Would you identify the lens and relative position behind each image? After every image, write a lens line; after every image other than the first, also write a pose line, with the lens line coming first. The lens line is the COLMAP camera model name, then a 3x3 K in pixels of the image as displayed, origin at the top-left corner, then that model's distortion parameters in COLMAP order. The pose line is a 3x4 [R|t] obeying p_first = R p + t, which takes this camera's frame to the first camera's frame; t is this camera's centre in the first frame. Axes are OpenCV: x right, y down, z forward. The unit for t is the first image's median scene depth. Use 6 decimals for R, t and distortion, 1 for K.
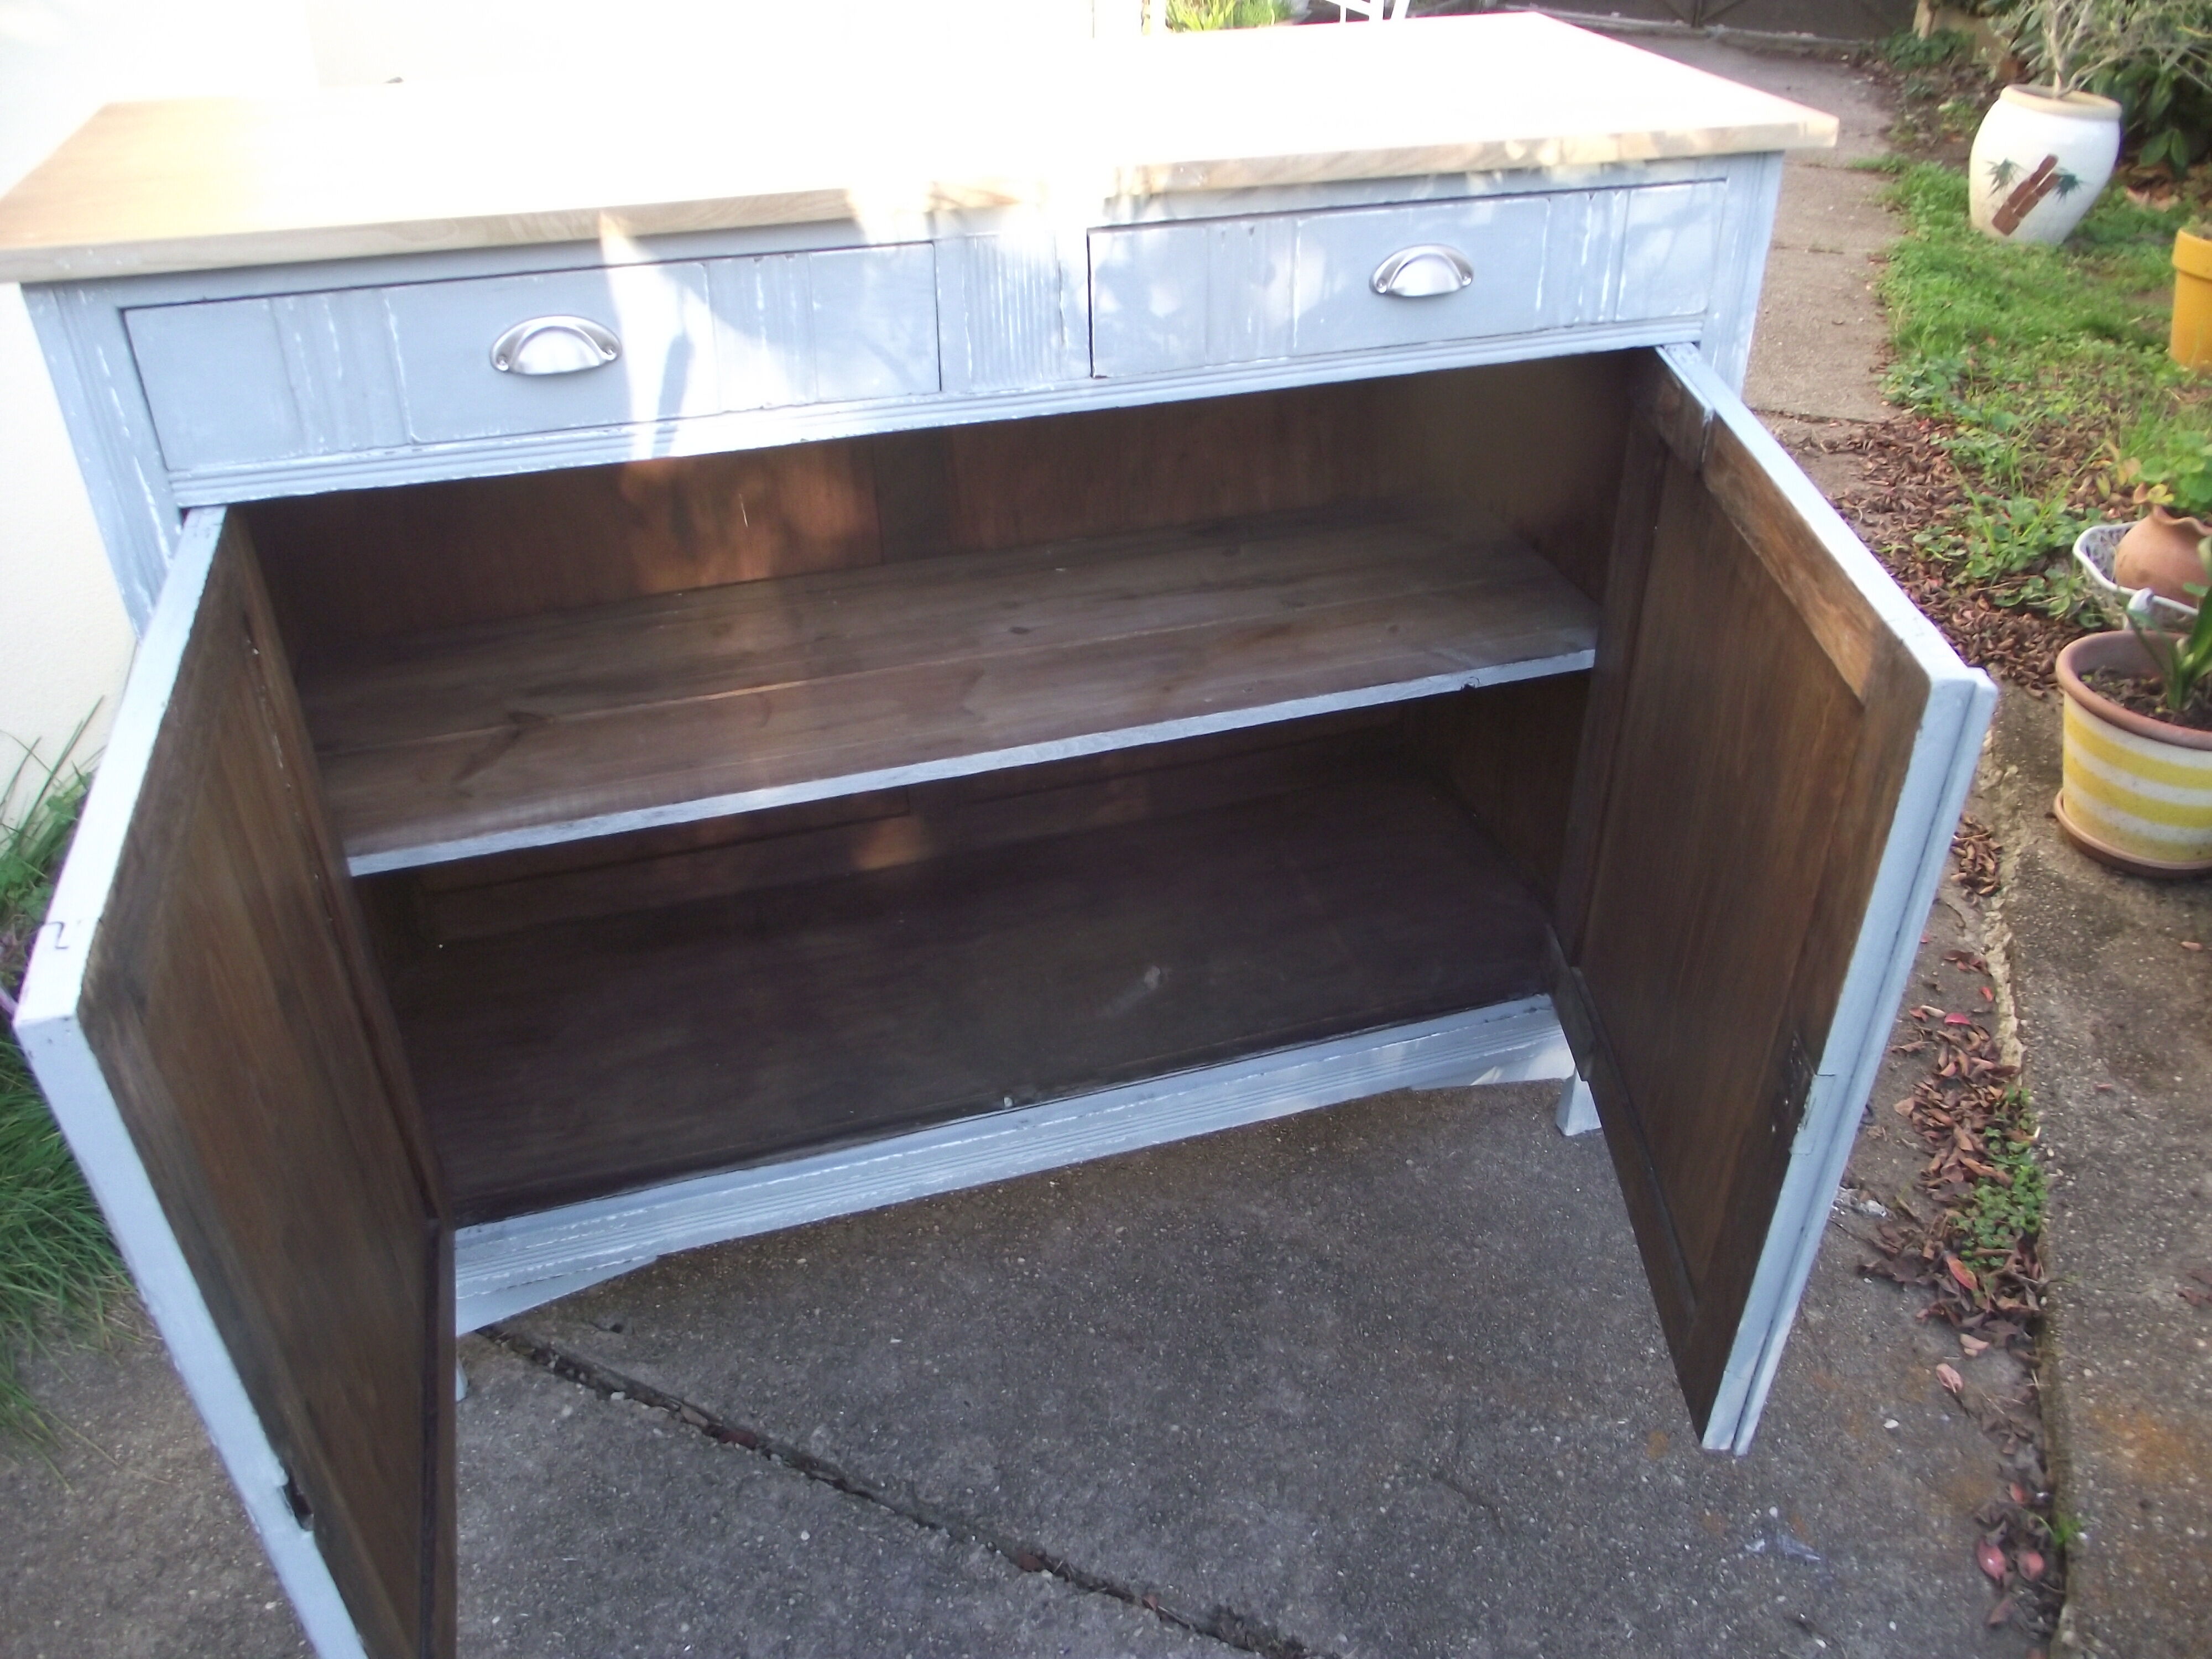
lens RADIAL K [[1744.5, 0, 1103.0], [0, 1744.5, 802.1], [0, 0, 1]] dist [-0.076894, 0.032918]
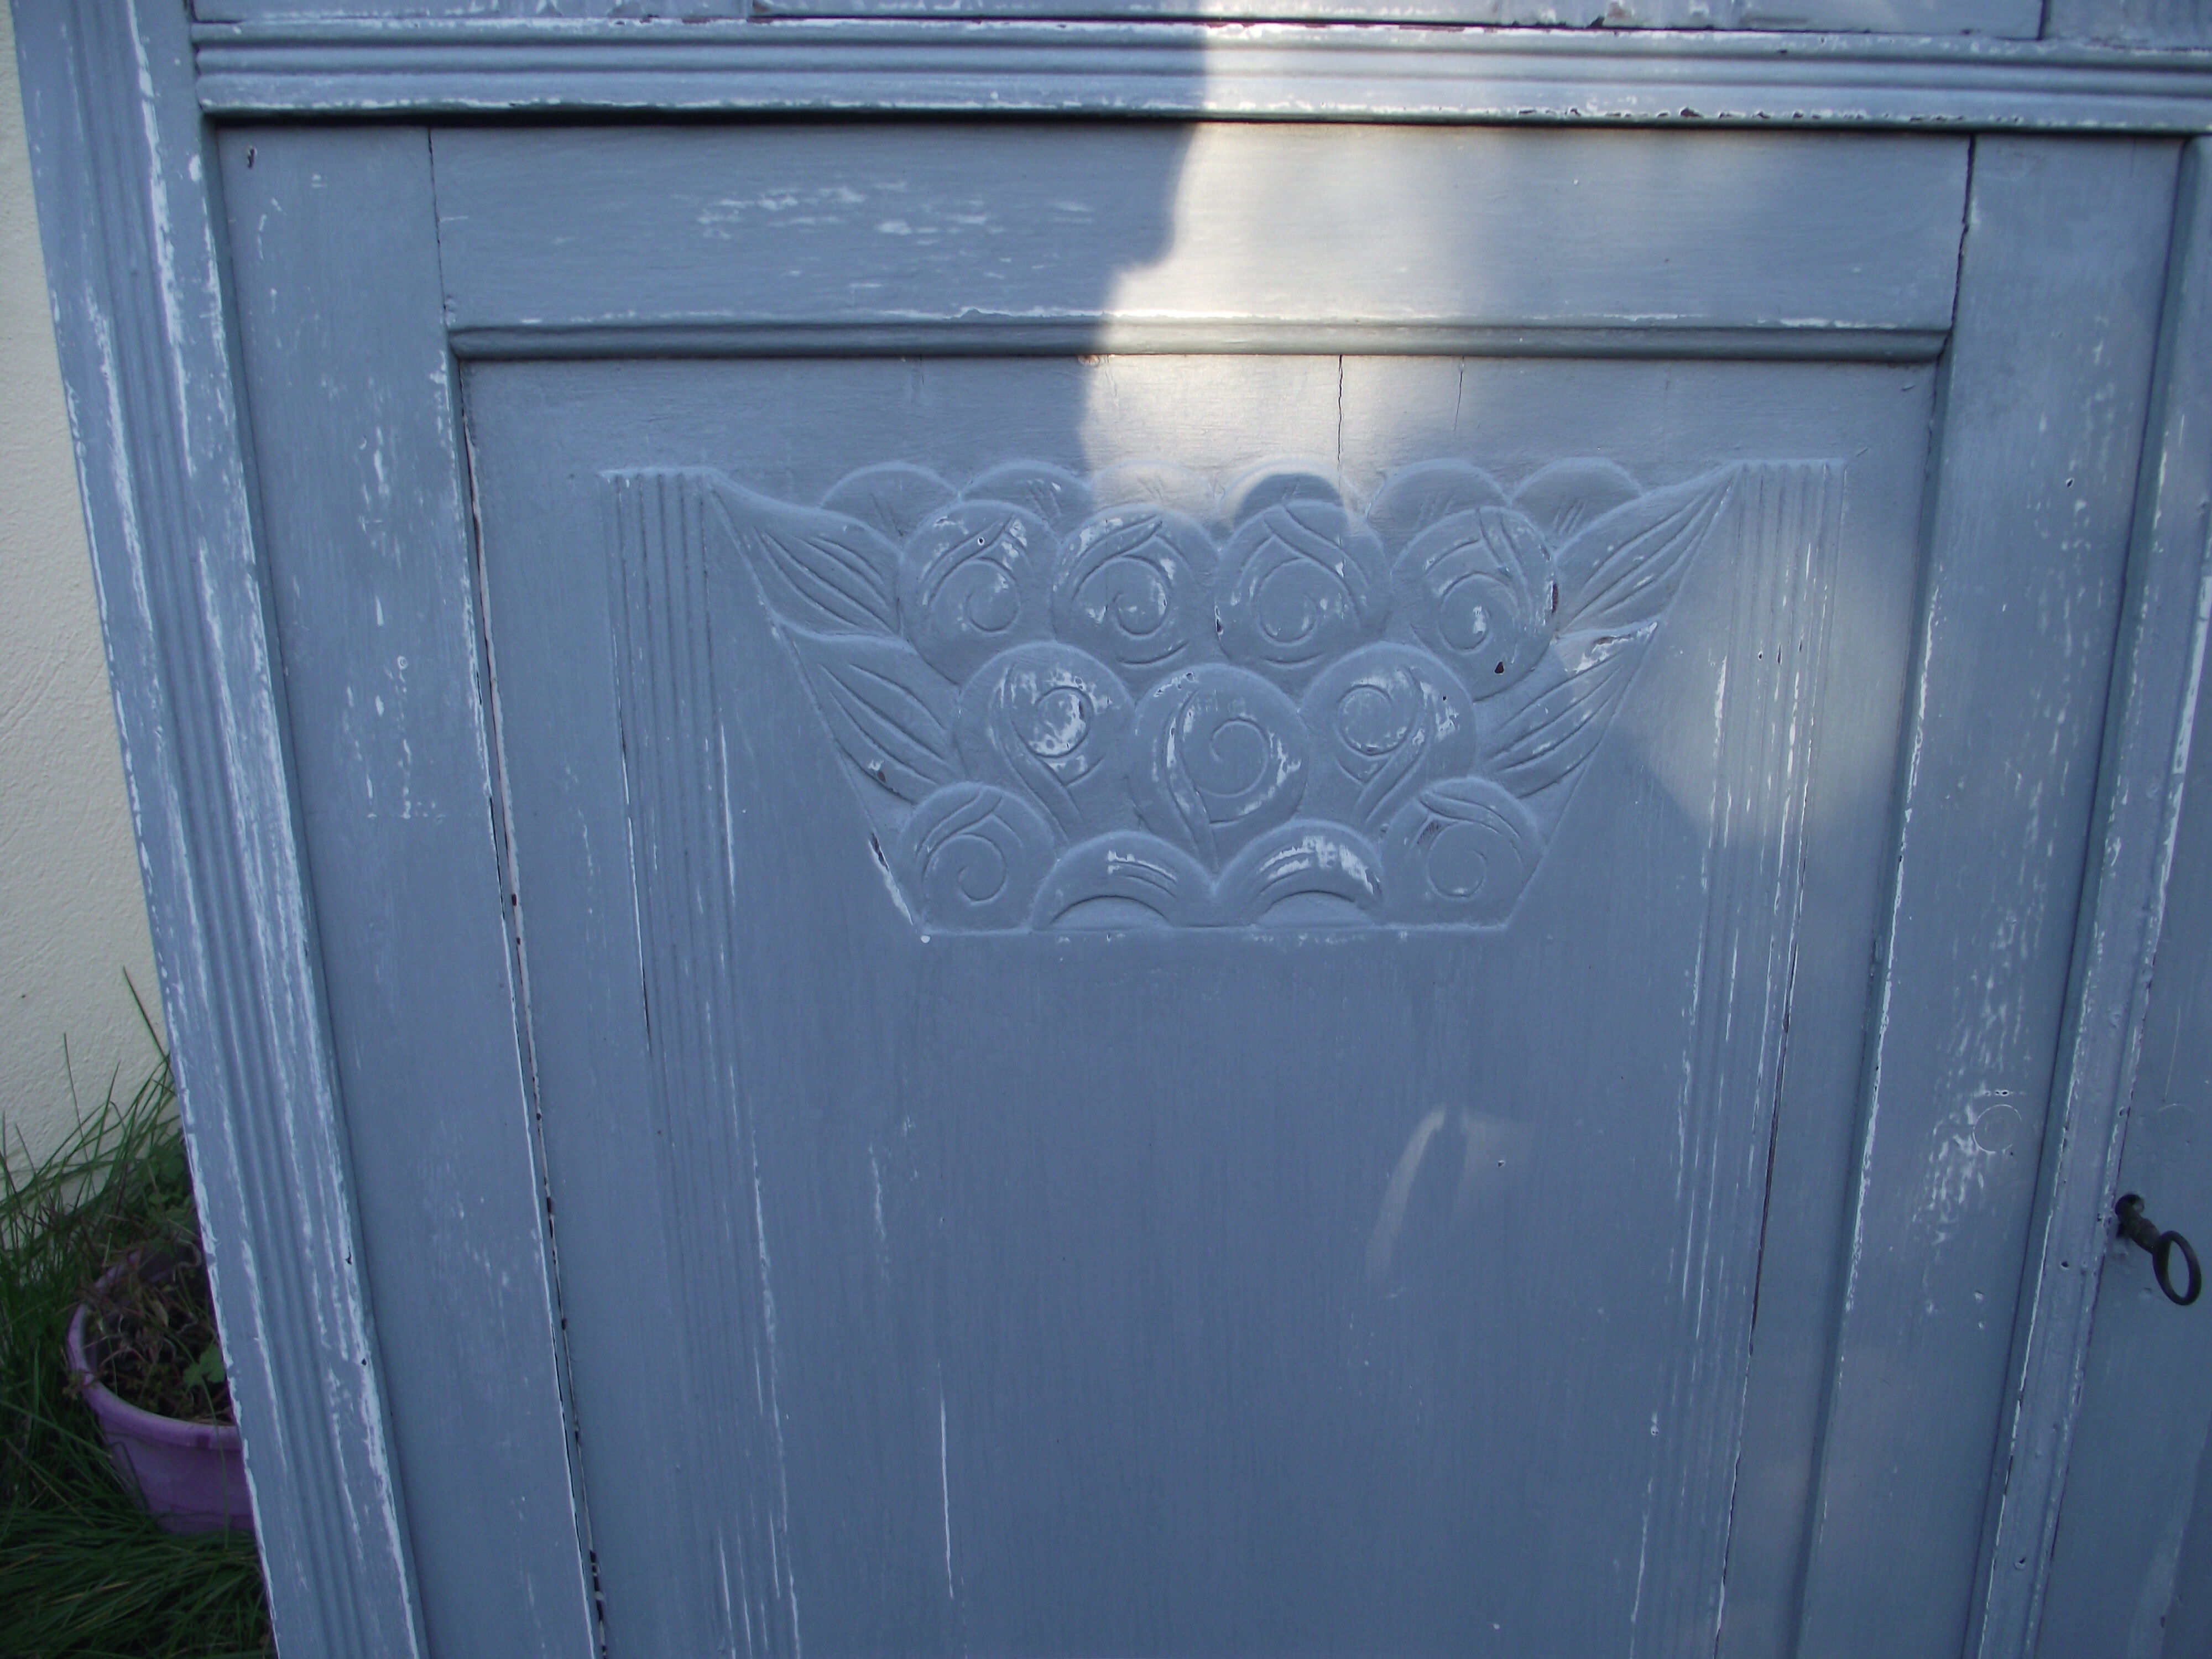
lens RADIAL K [[1744.5, 0, 1156.5], [0, 1744.5, 819.1], [0, 0, 1]] dist [-0.076894, 0.032918]
pose [[0.968808, 0.064491, -0.239274, -0.067656], [-0.135134, 0.946839, -0.291949, 0.028521], [0.207726, 0.315177, 0.926020, 0.241199]]
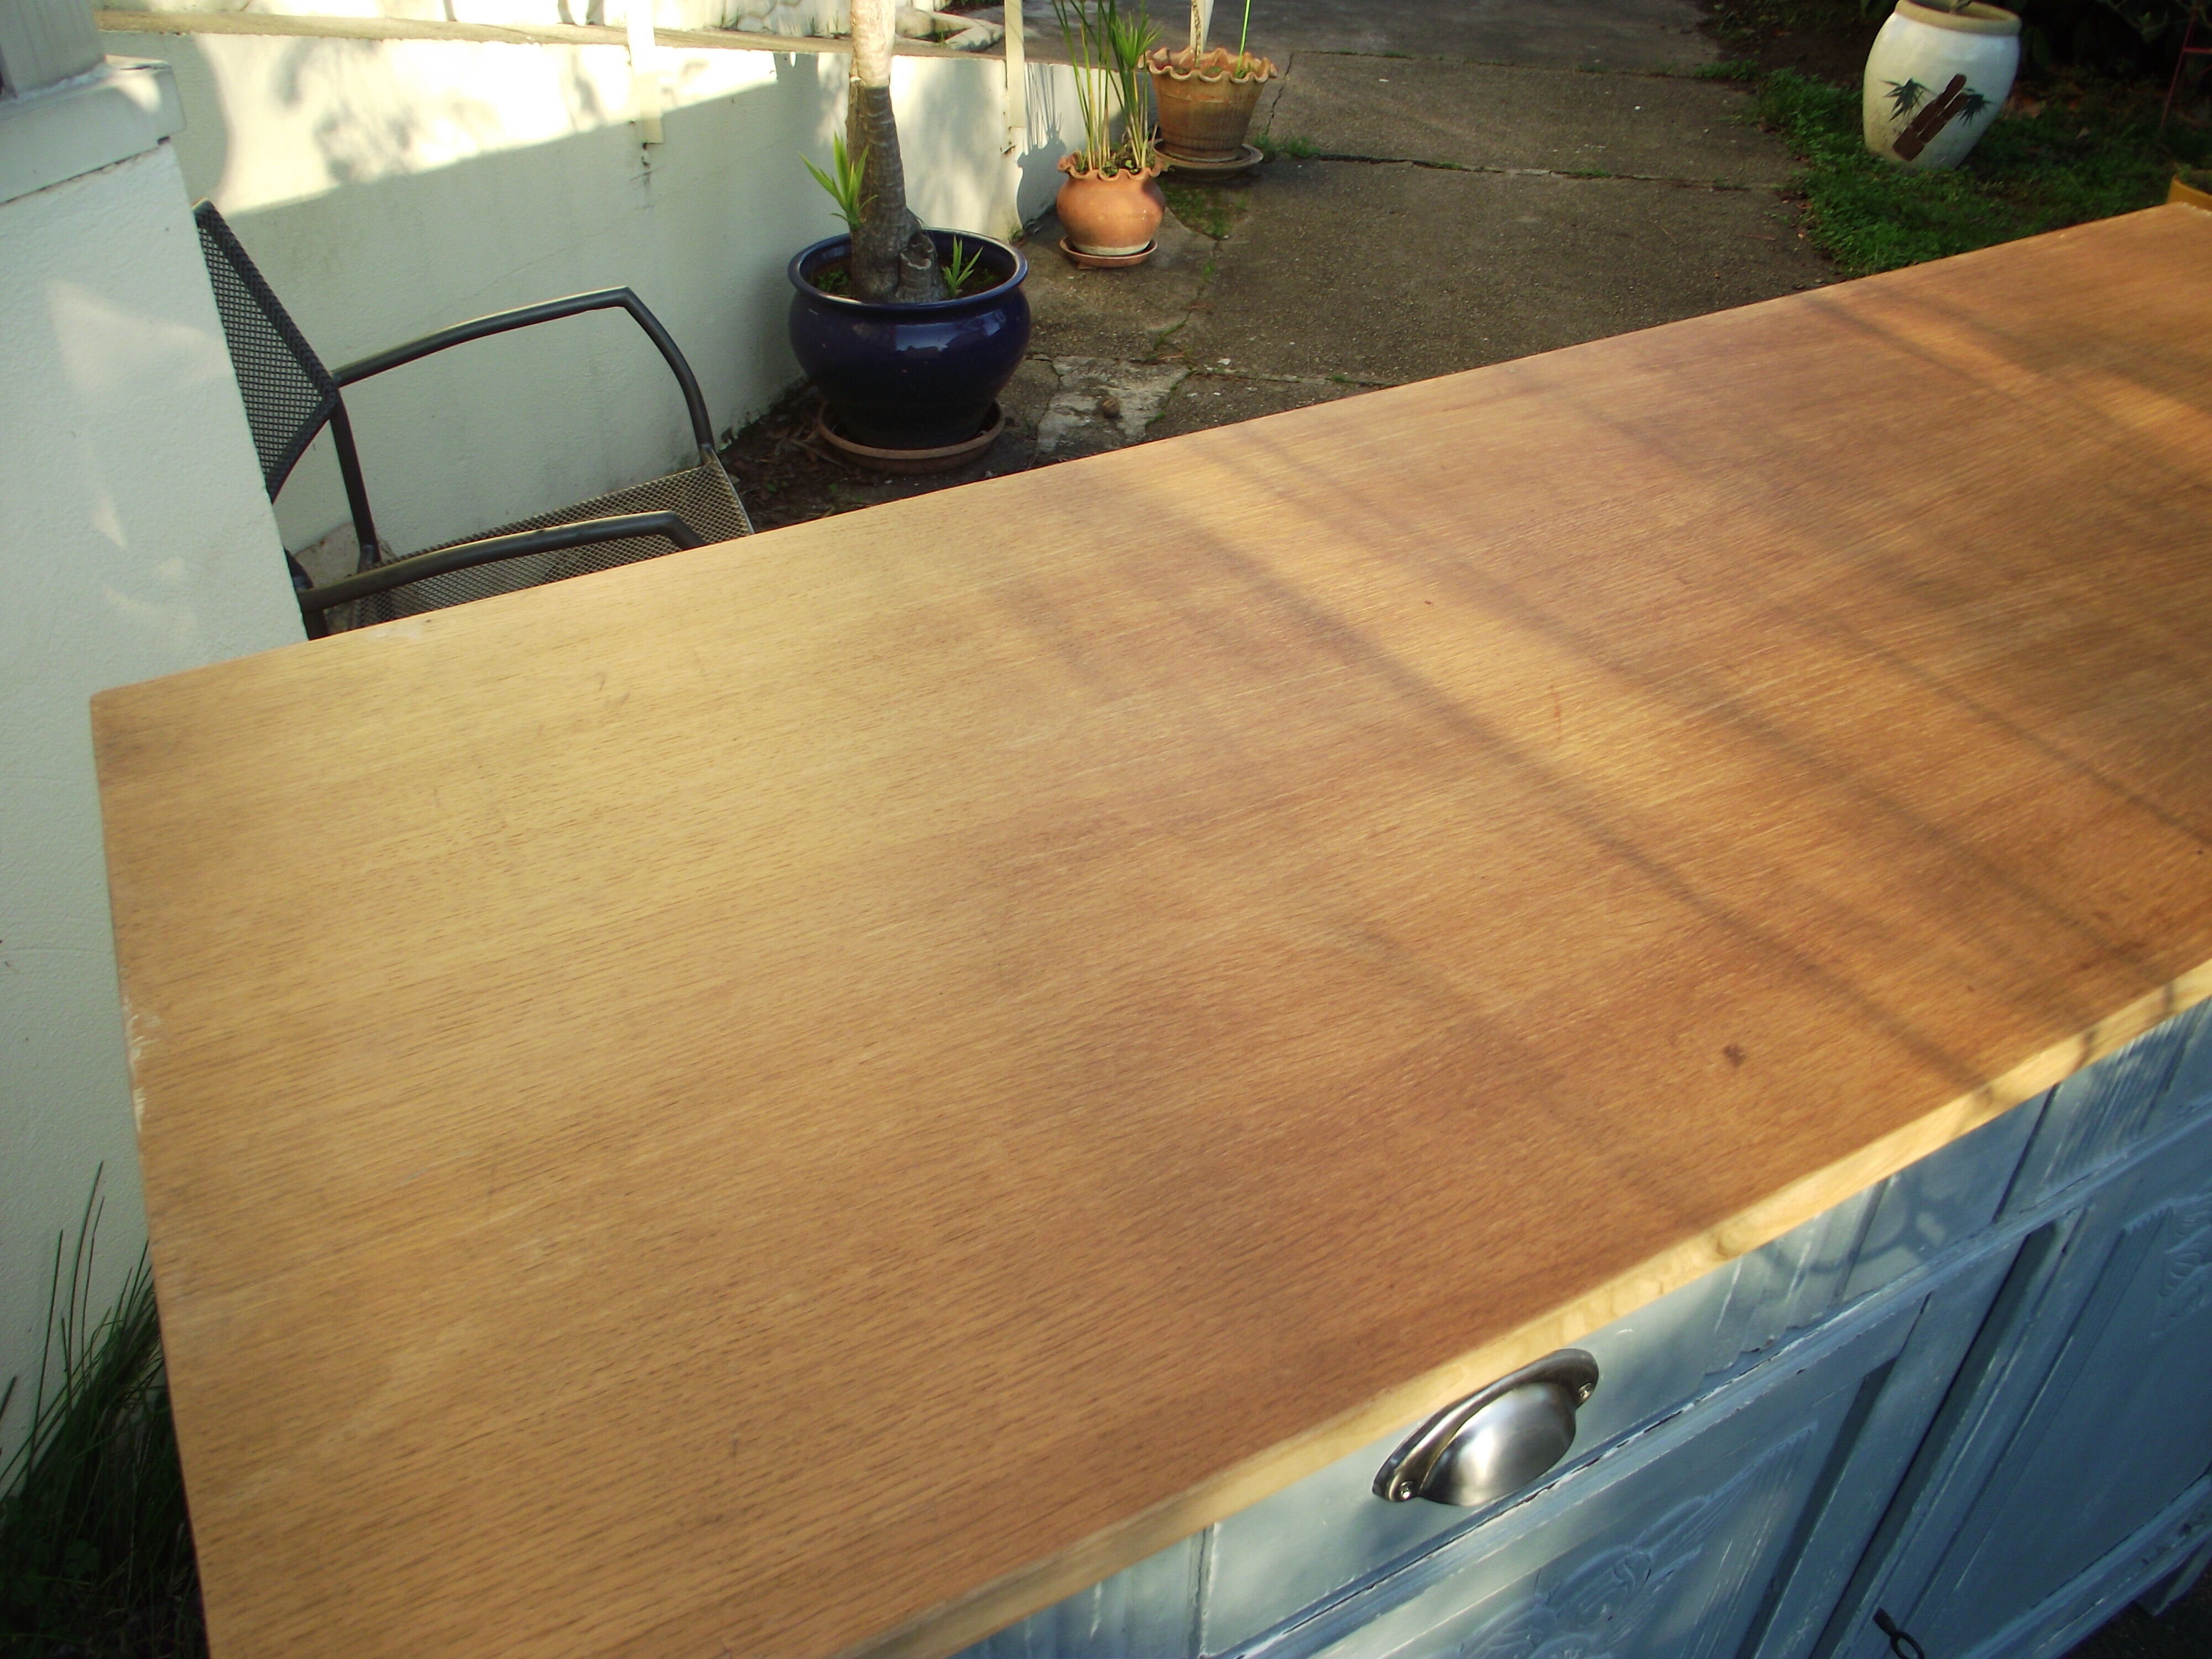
lens RADIAL K [[1744.5, 0, 1095.9], [0, 1744.5, 784.6], [0, 0, 1]] dist [-0.076894, 0.032918]
pose [[0.980091, -0.113893, 0.162632, -0.164200], [0.103164, 0.991983, 0.072987, -0.164032], [-0.169641, -0.054756, 0.983984, 0.198163]]
